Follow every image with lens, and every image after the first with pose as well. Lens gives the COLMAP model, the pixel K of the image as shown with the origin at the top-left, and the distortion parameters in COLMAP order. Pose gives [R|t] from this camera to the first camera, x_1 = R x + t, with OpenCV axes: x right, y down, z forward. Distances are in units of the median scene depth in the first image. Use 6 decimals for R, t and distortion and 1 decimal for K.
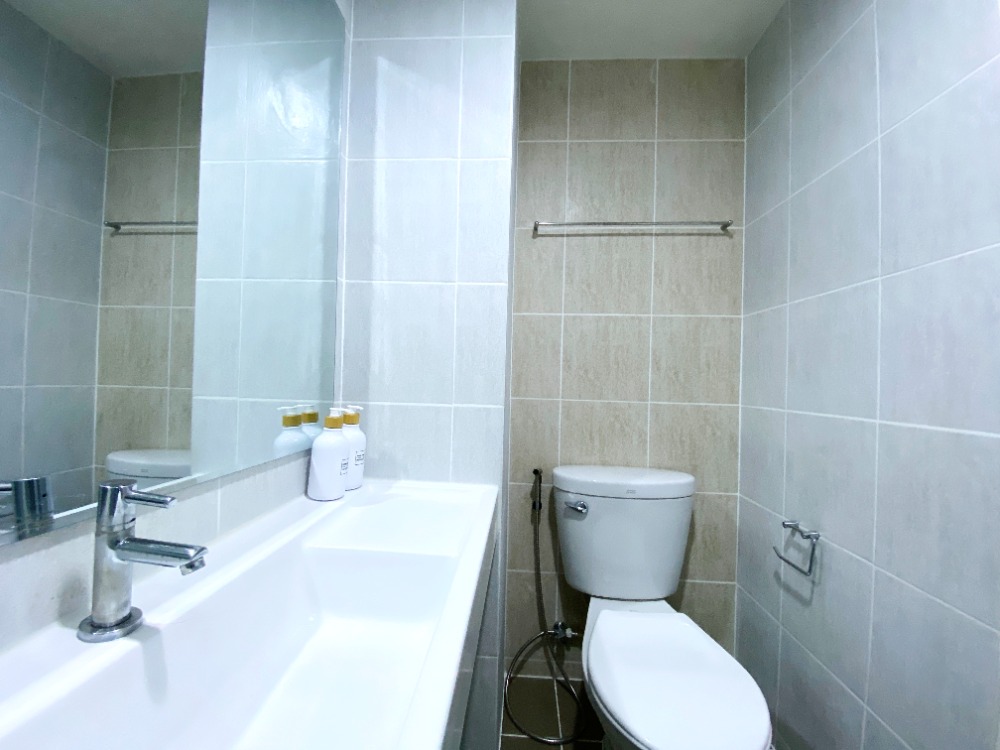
lens RADIAL K [[394.4, 0, 500.0], [0, 394.4, 375.0], [0, 0, 1]] dist [0.001242, -0.016713]
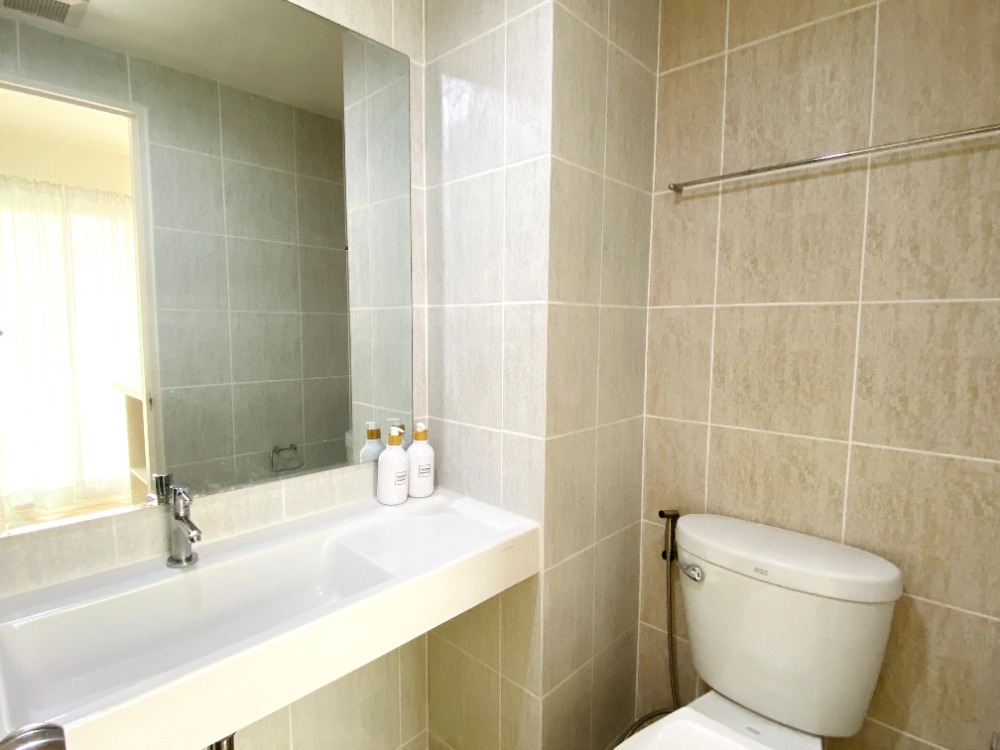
lens RADIAL K [[505.0, 0, 500.0], [0, 505.0, 375.0], [0, 0, 1]] dist [0.001436, -0.023503]
pose [[0.770742, 0.038571, -0.635979, 0.456828], [0.014512, 0.996844, 0.078044, -0.109195], [0.636983, -0.069381, 0.767750, 0.040050]]
